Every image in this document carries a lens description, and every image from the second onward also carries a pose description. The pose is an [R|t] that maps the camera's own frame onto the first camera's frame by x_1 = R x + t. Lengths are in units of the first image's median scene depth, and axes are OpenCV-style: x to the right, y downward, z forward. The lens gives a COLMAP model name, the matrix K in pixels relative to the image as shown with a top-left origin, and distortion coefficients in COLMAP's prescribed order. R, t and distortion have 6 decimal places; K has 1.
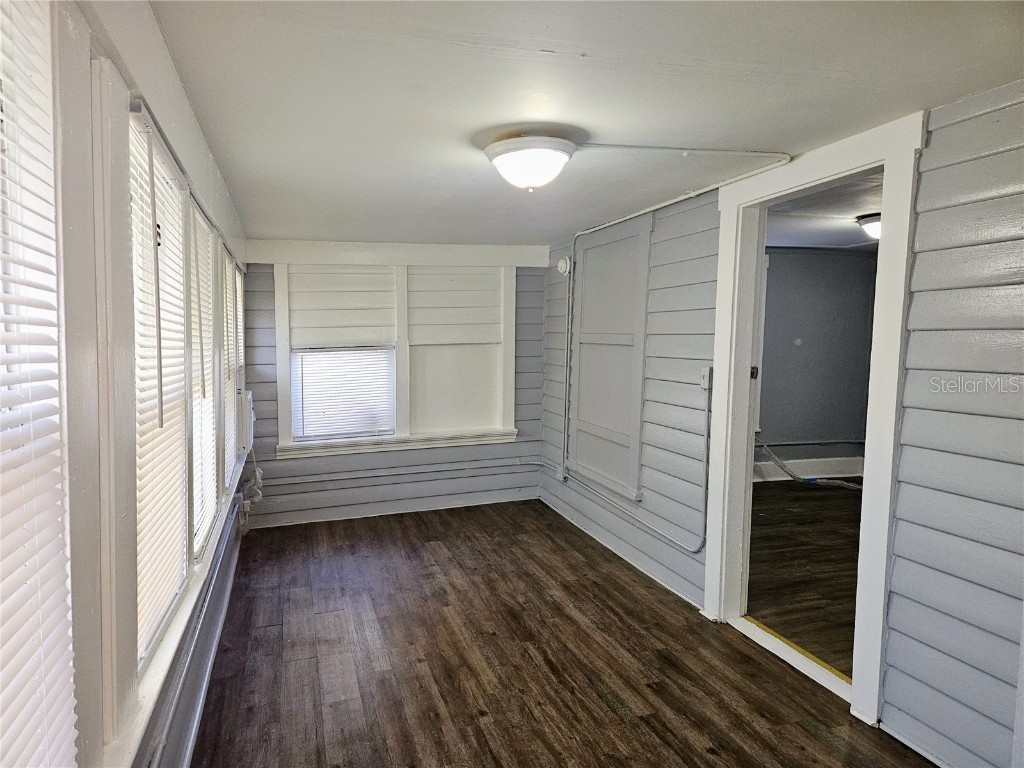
lens RADIAL K [[683.8, 0, 506.8], [0, 683.8, 381.9], [0, 0, 1]] dist [0.079169, -0.055697]
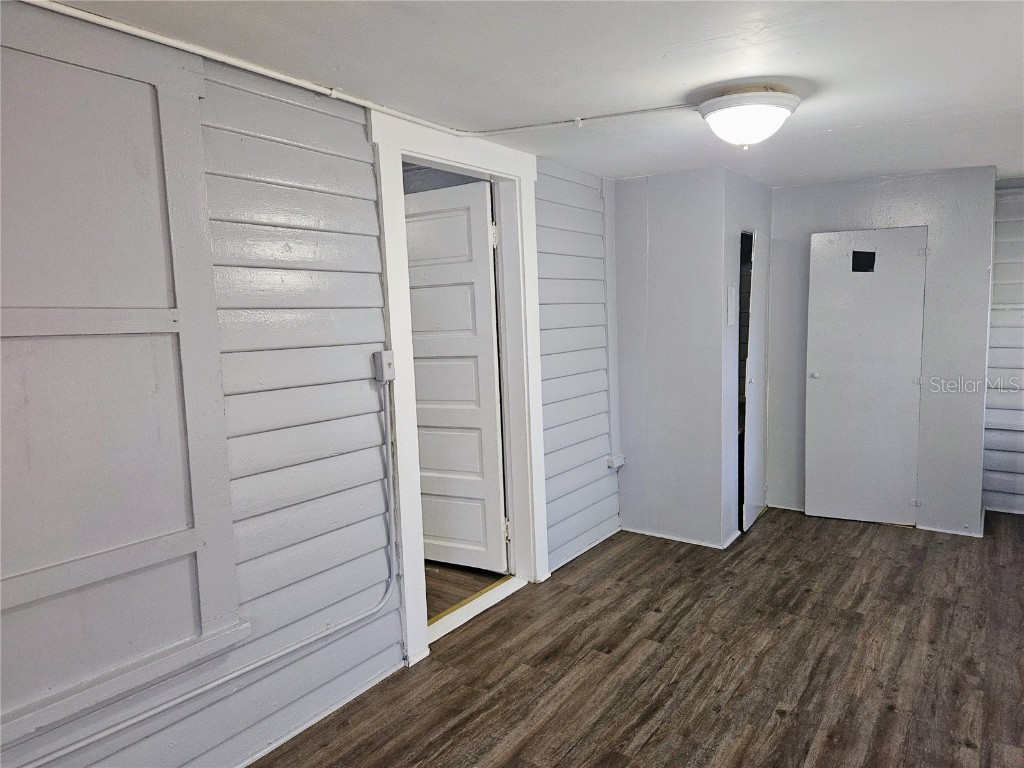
lens RADIAL K [[716.3, 0, 517.5], [0, 716.3, 379.4], [0, 0, 1]] dist [0.085656, -0.069375]
pose [[-0.627010, -0.069092, 0.775941, -0.515633], [0.065948, 0.987776, 0.141244, -0.116496], [-0.776214, 0.139733, -0.614789, 1.732580]]
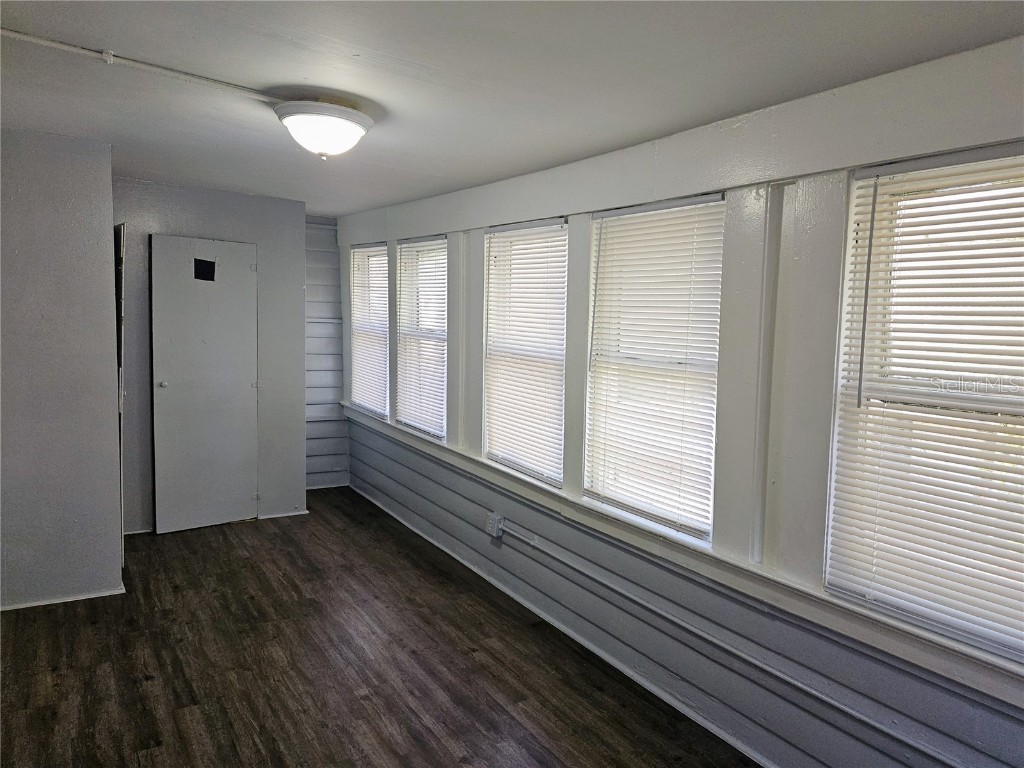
lens RADIAL K [[716.3, 0, 517.5], [0, 716.3, 379.4], [0, 0, 1]] dist [0.085656, -0.069375]
pose [[-0.963558, -0.012572, -0.267205, 0.038392], [-0.052301, 0.988470, 0.142096, -0.122411], [0.262337, 0.150893, -0.953106, 1.890673]]
